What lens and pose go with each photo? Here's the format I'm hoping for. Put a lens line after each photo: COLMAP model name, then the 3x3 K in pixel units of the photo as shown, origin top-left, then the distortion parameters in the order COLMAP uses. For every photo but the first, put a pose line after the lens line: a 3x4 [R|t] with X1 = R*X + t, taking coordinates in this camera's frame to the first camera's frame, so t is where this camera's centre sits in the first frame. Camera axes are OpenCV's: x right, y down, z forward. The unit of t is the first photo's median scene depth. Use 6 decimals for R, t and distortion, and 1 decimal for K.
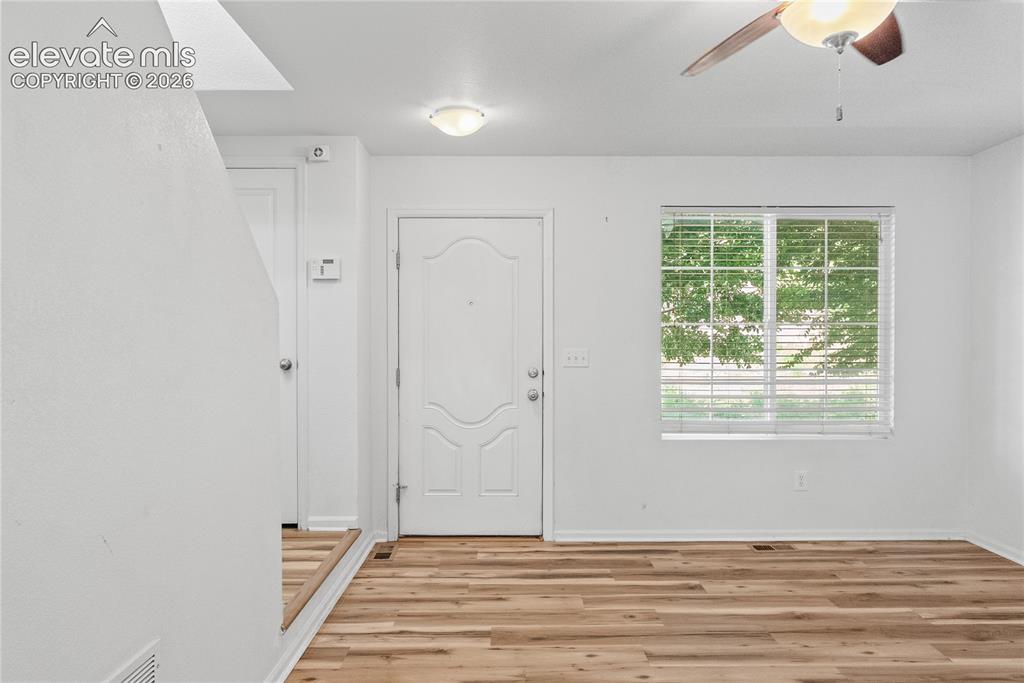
lens RADIAL K [[637.6, 0, 511.7], [0, 637.6, 342.6], [0, 0, 1]] dist [-0.003603, -0.000375]
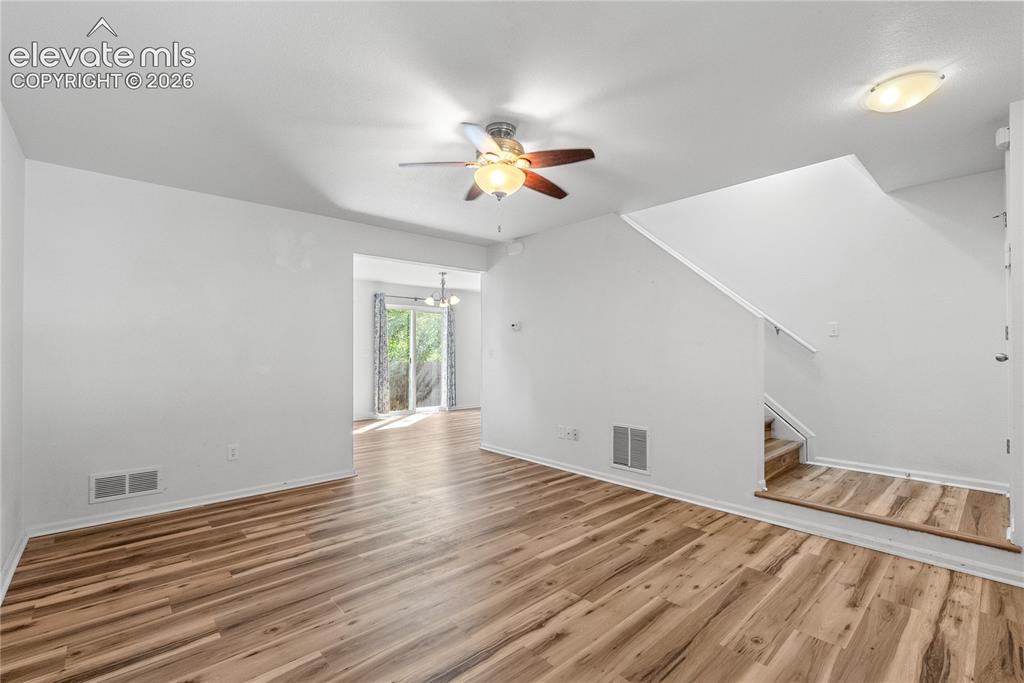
lens RADIAL K [[451.4, 0, 512.1], [0, 451.4, 343.6], [0, 0, 1]] dist [0.002623, -0.000384]
pose [[-0.743387, -0.012189, -0.668751, 0.829038], [-0.003443, 0.999890, -0.014398, 0.032126], [0.668853, -0.008400, -0.743347, 1.202300]]
